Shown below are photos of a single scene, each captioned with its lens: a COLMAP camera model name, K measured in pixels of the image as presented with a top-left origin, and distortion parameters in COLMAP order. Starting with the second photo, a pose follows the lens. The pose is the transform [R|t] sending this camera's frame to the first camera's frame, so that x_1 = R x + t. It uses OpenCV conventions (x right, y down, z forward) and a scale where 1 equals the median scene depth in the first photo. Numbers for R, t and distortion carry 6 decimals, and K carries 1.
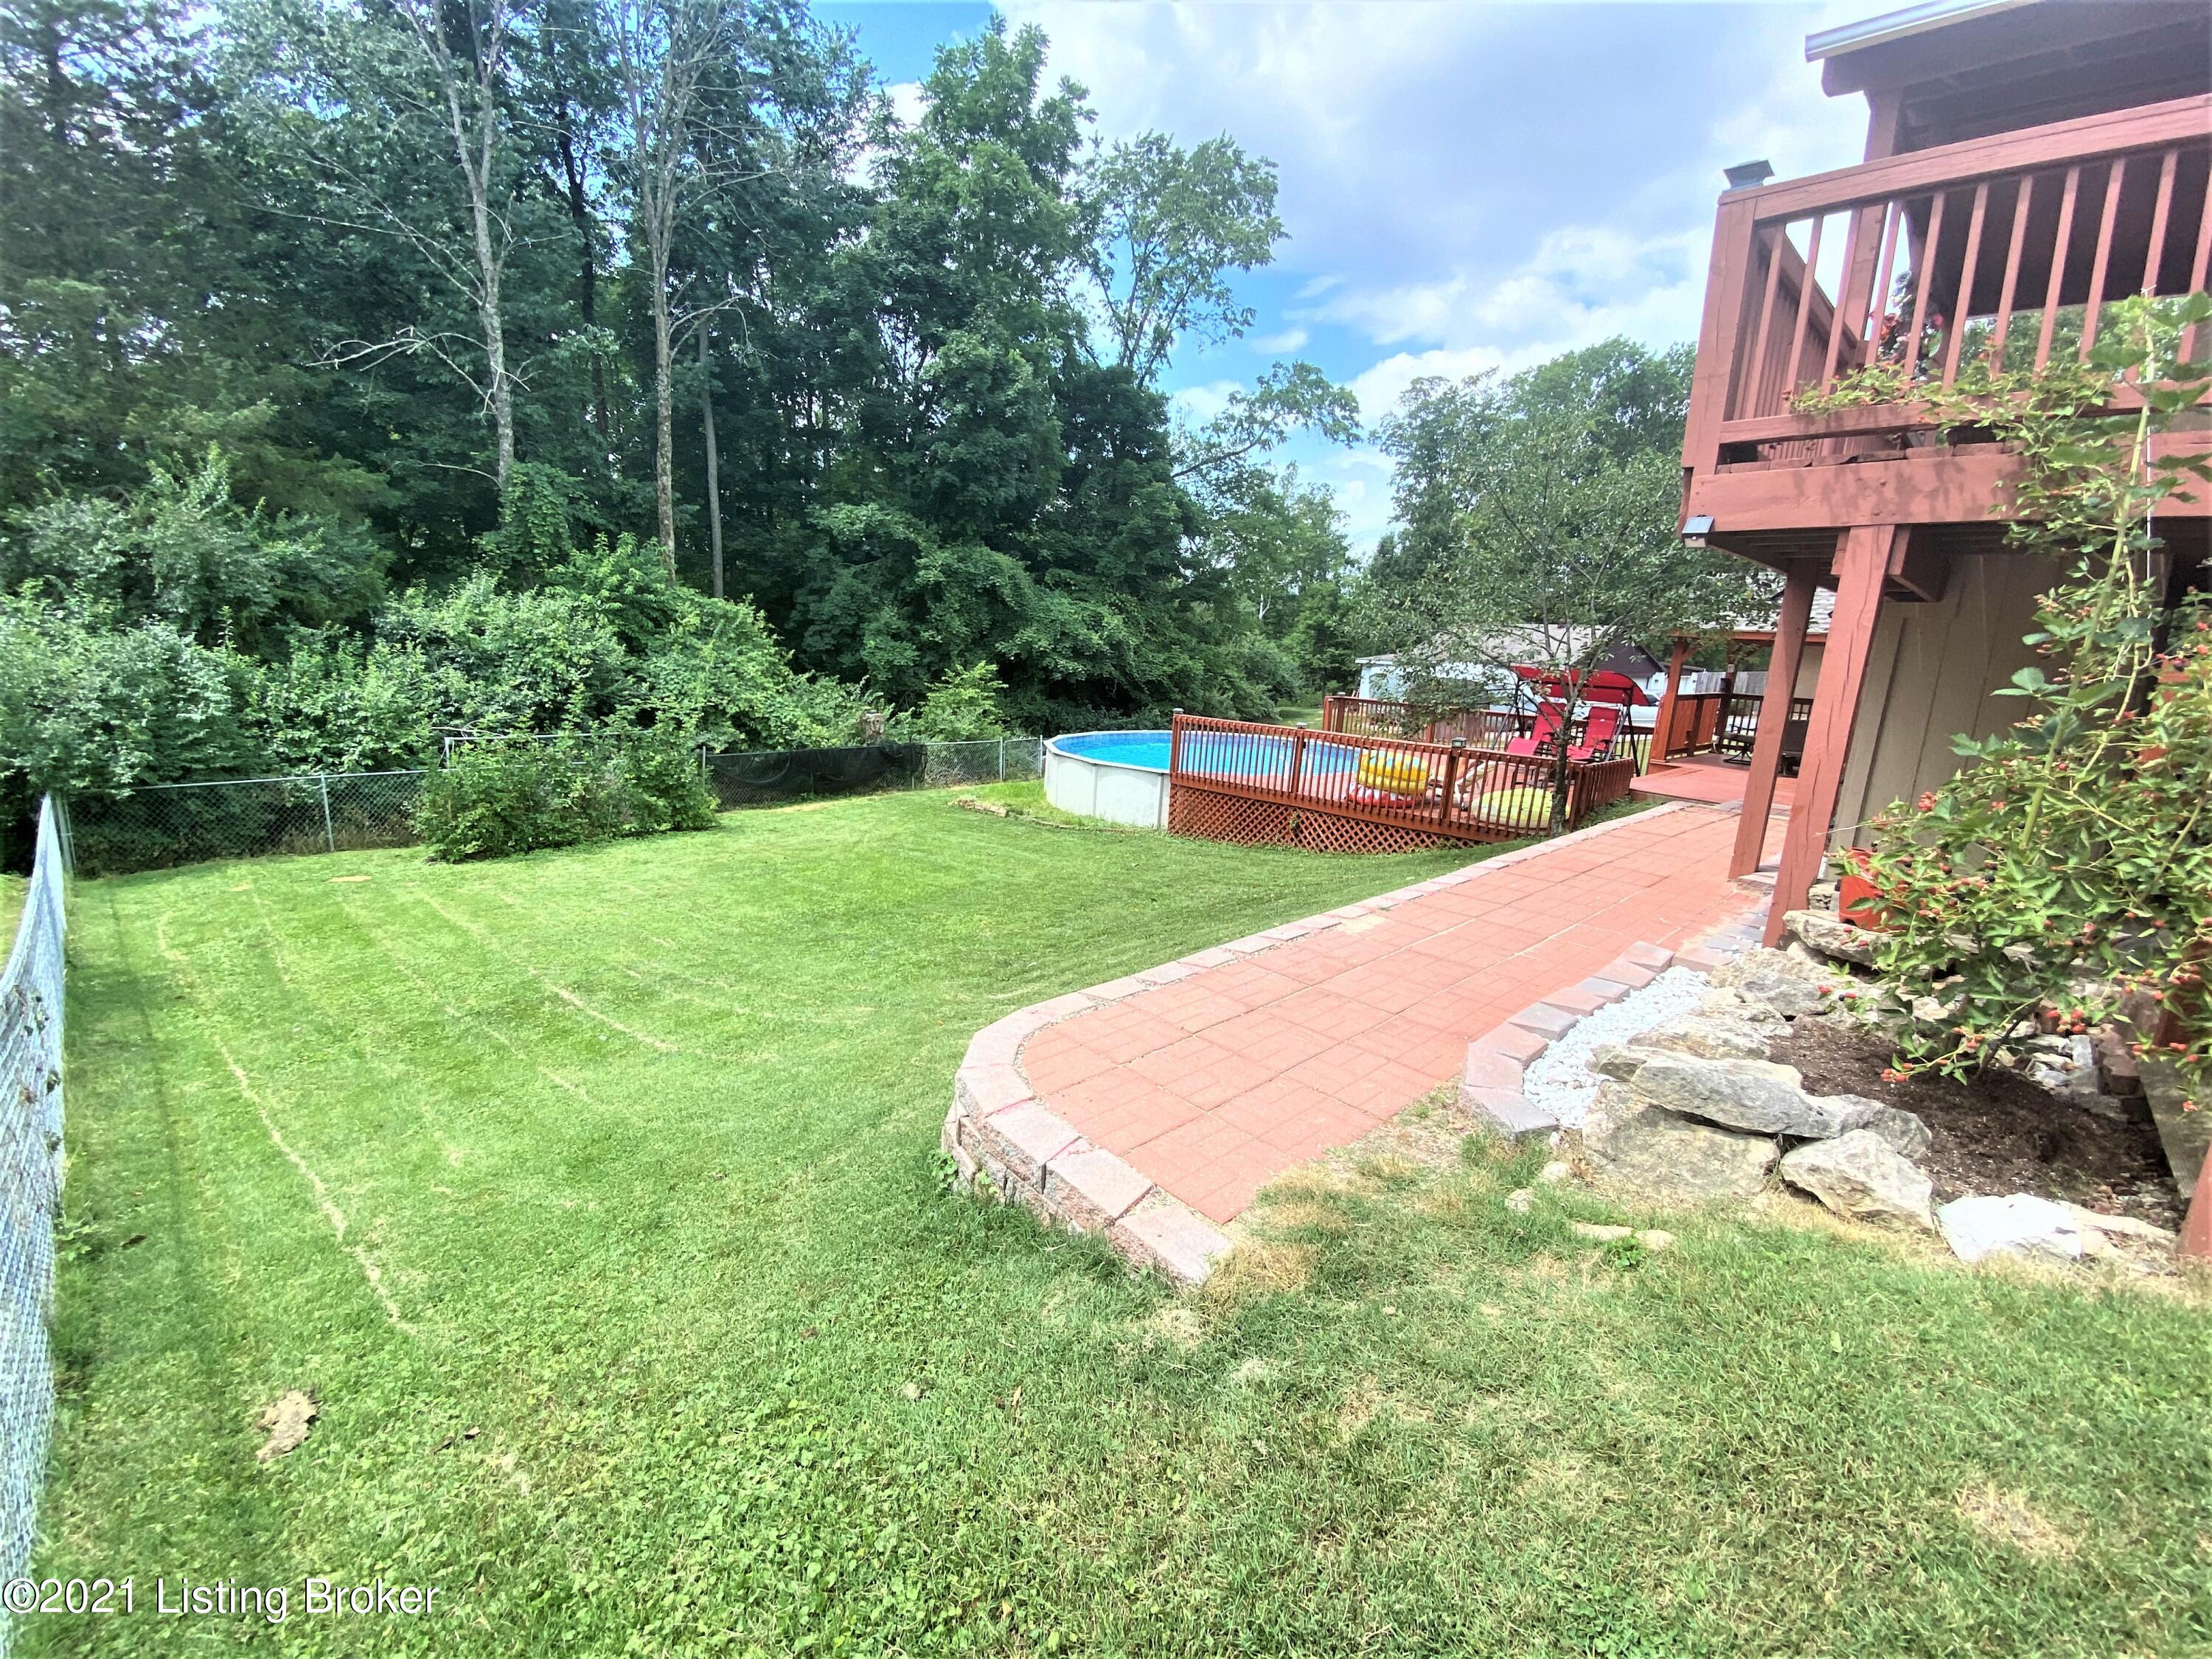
lens RADIAL K [[888.2, 0, 1106.0], [0, 888.2, 829.5], [0, 0, 1]] dist [0.019704, -0.024450]
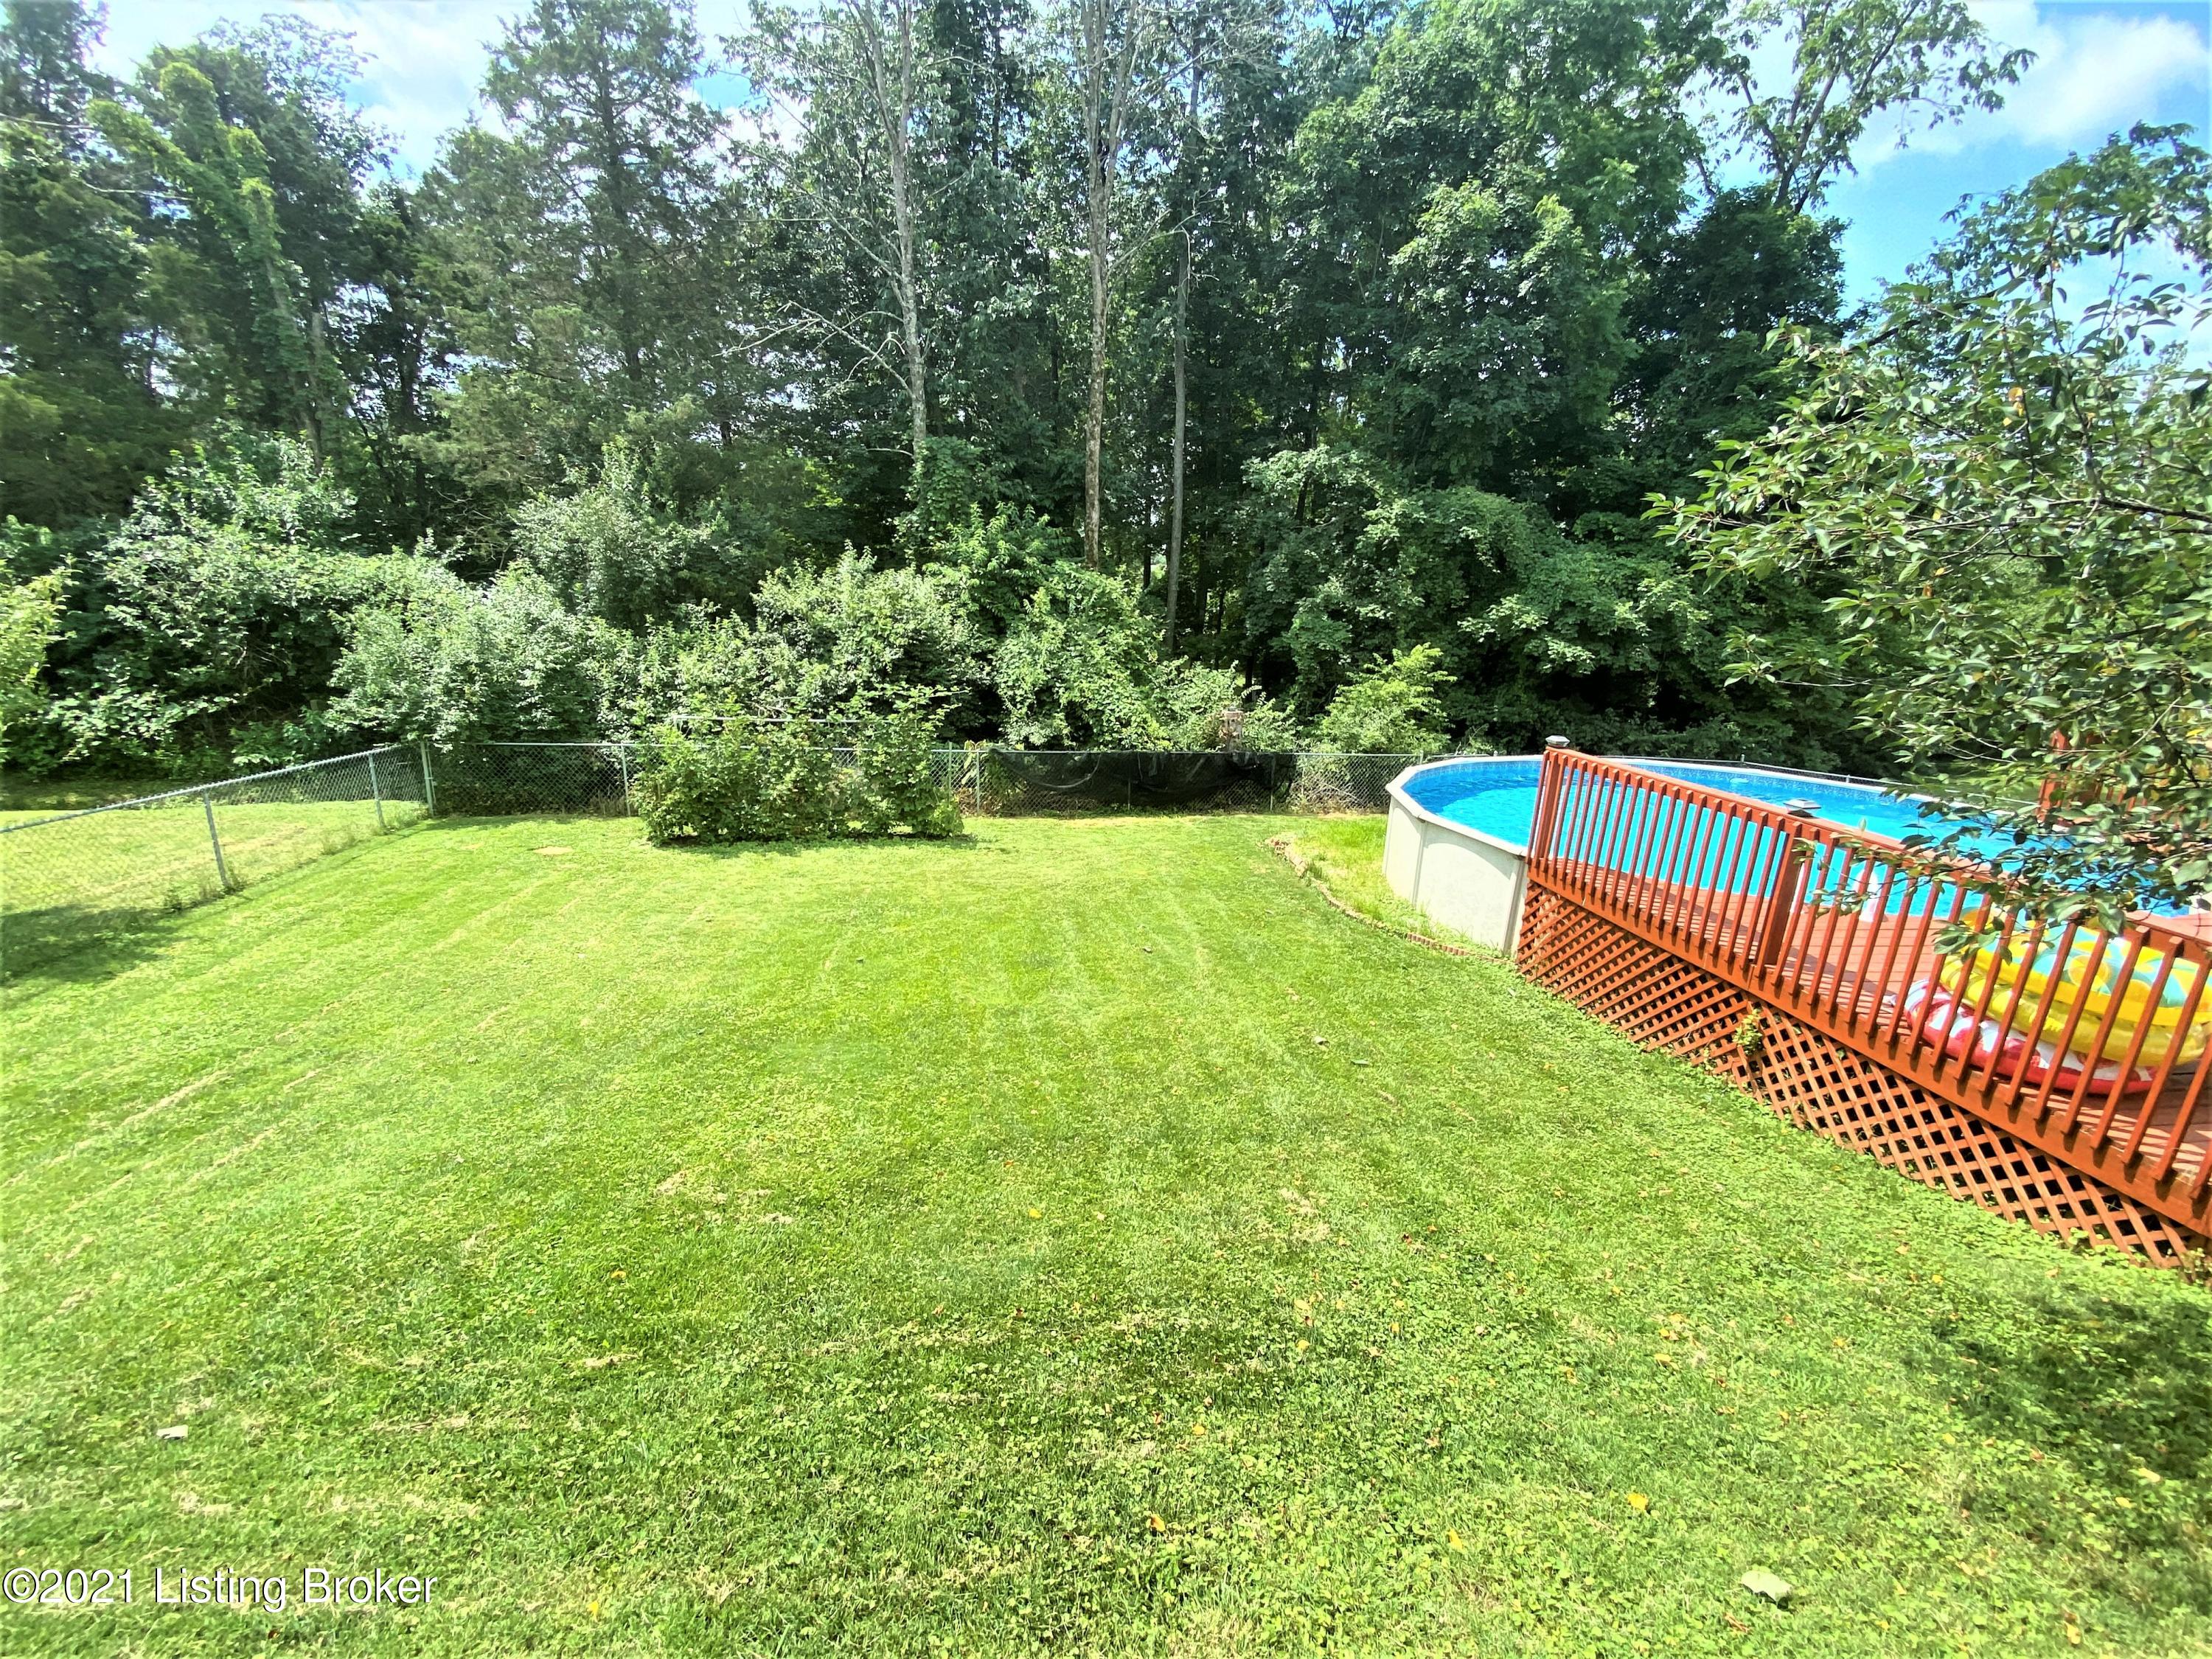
lens RADIAL K [[888.2, 0, 1106.0], [0, 888.2, 829.5], [0, 0, 1]] dist [0.019704, -0.024450]
pose [[0.781861, 0.133721, -0.608944, 0.122082], [-0.123935, 0.990570, 0.058397, -0.050119], [0.611011, 0.029811, 0.791061, 0.271343]]
